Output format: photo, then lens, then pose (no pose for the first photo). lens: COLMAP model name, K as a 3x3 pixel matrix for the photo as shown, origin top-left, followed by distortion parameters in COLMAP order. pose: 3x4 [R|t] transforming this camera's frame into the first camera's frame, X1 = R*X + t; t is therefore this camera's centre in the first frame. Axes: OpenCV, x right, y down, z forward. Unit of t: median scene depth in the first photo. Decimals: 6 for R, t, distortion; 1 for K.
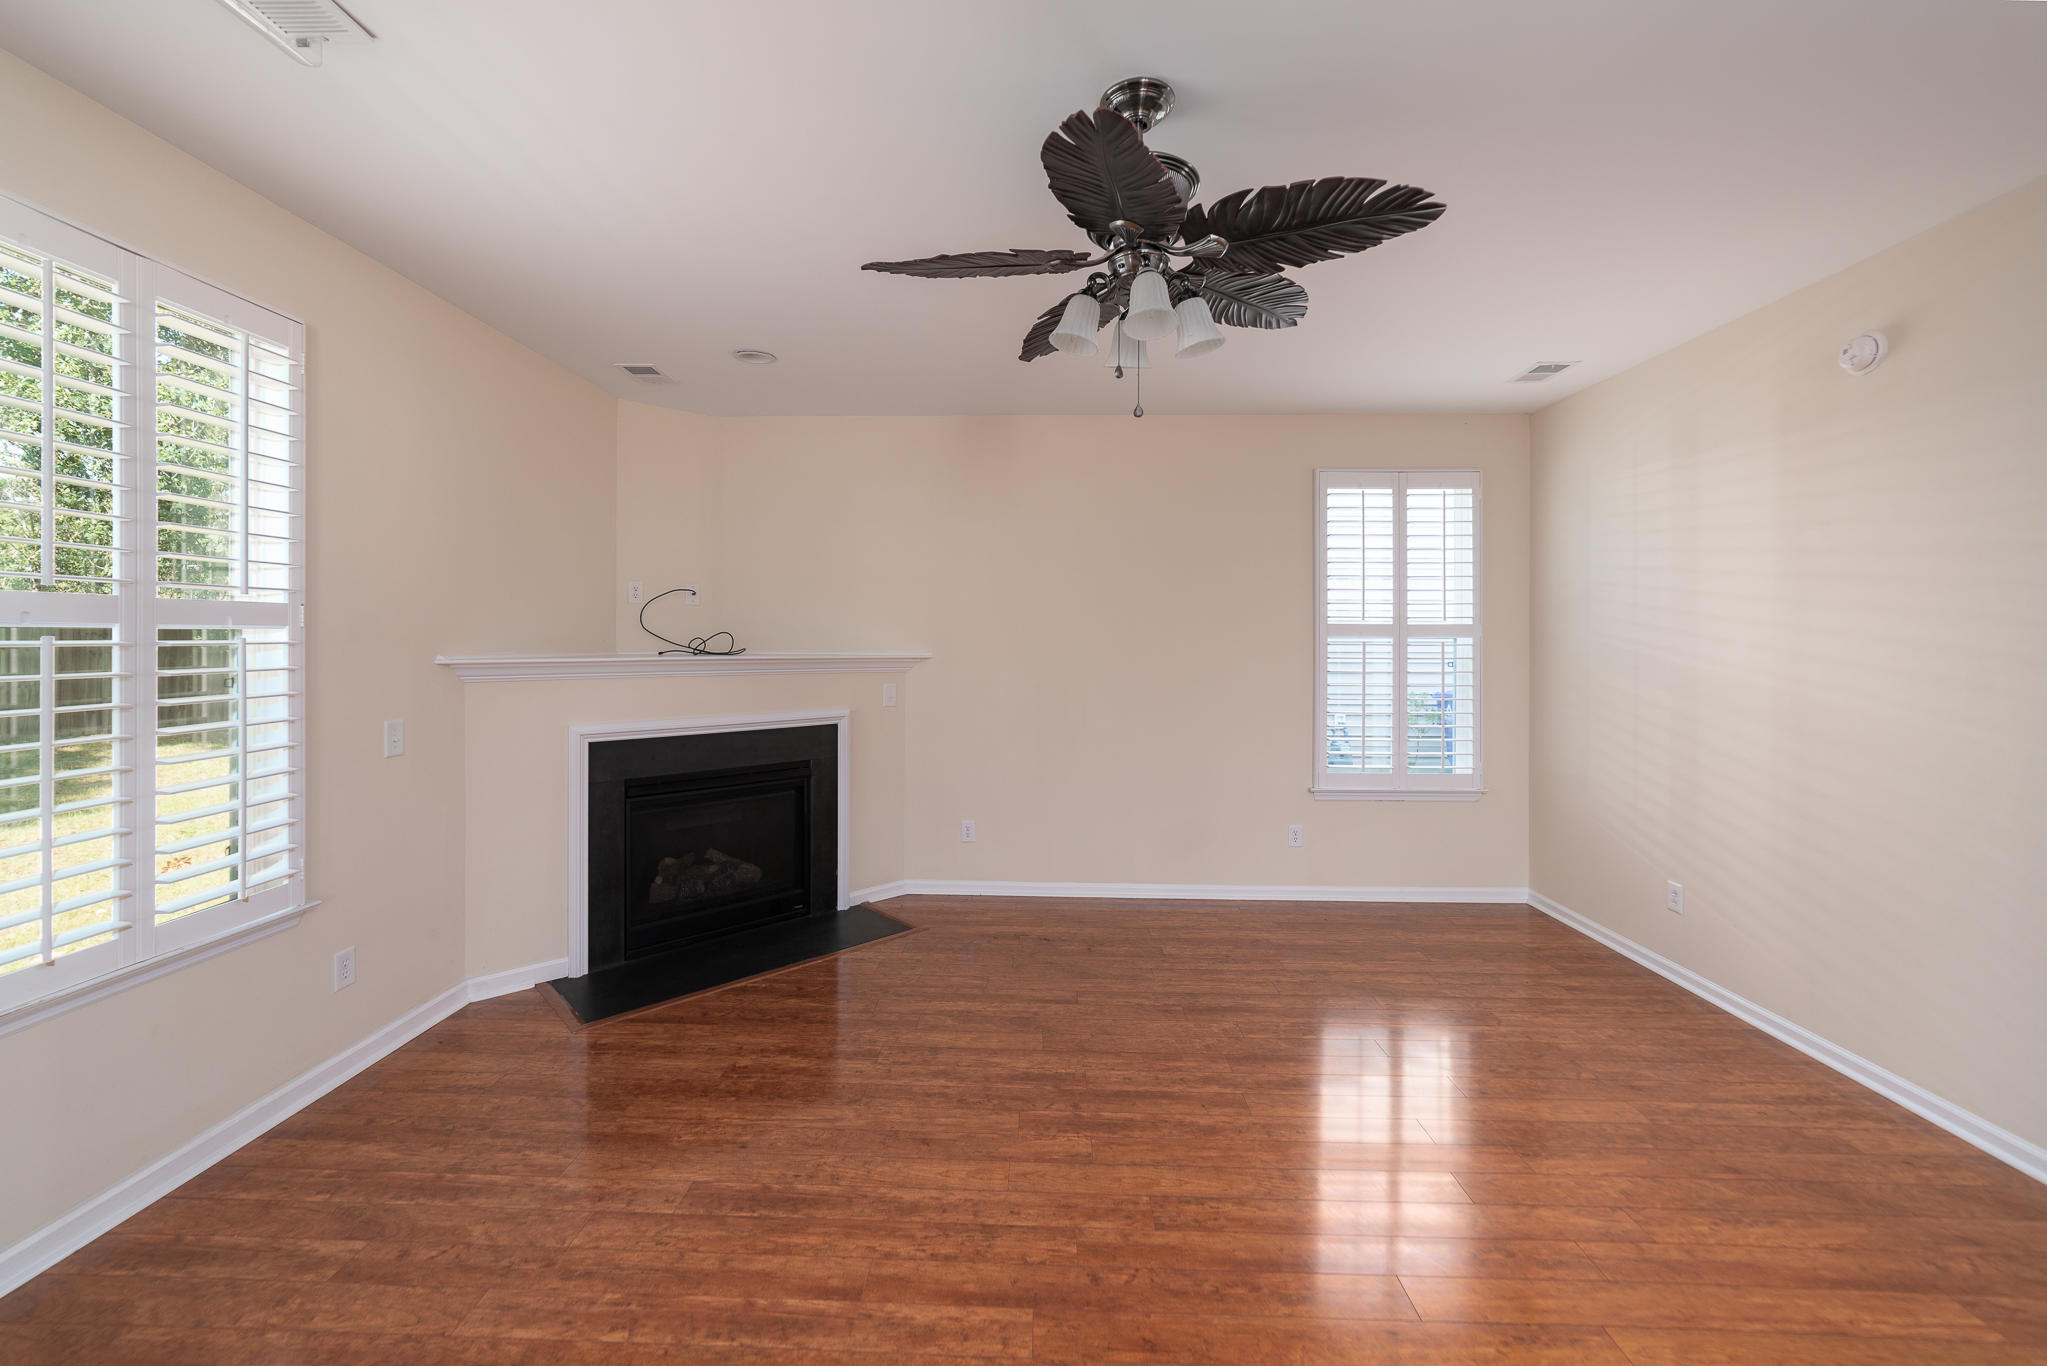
lens RADIAL K [[821.3, 0, 1020.0], [0, 821.3, 649.1], [0, 0, 1]] dist [-0.020754, 0.008192]
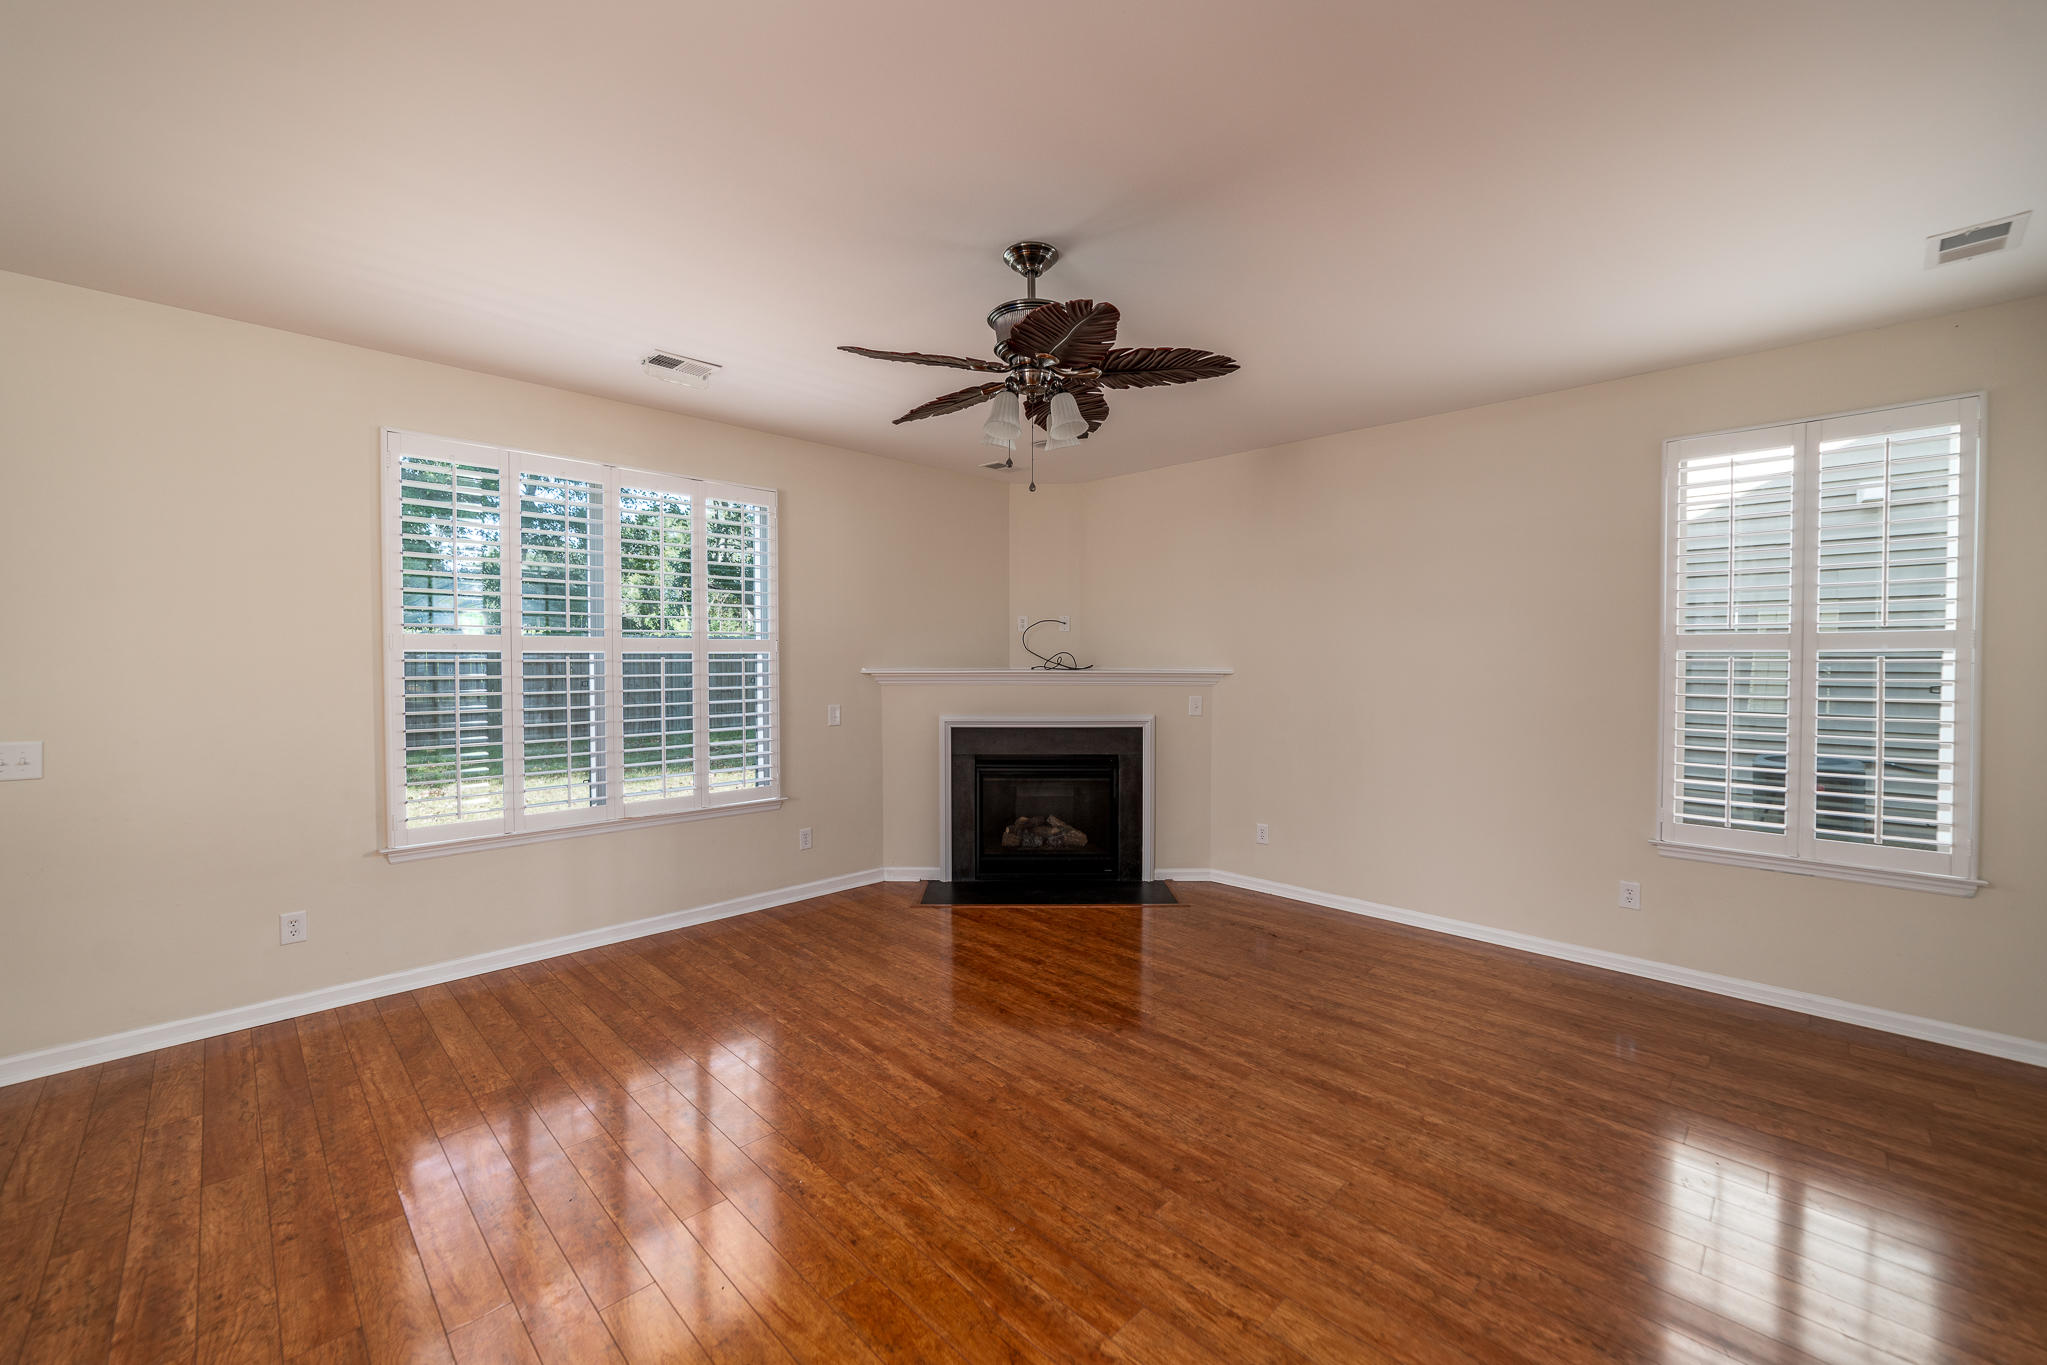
lens RADIAL K [[821.3, 0, 1020.0], [0, 821.3, 648.6], [0, 0, 1]] dist [-0.020754, 0.008192]
pose [[0.724484, -0.015740, -0.689111, 0.723335], [-0.002490, 0.999673, -0.025452, 0.009209], [0.689287, 0.020156, 0.724208, -0.016305]]
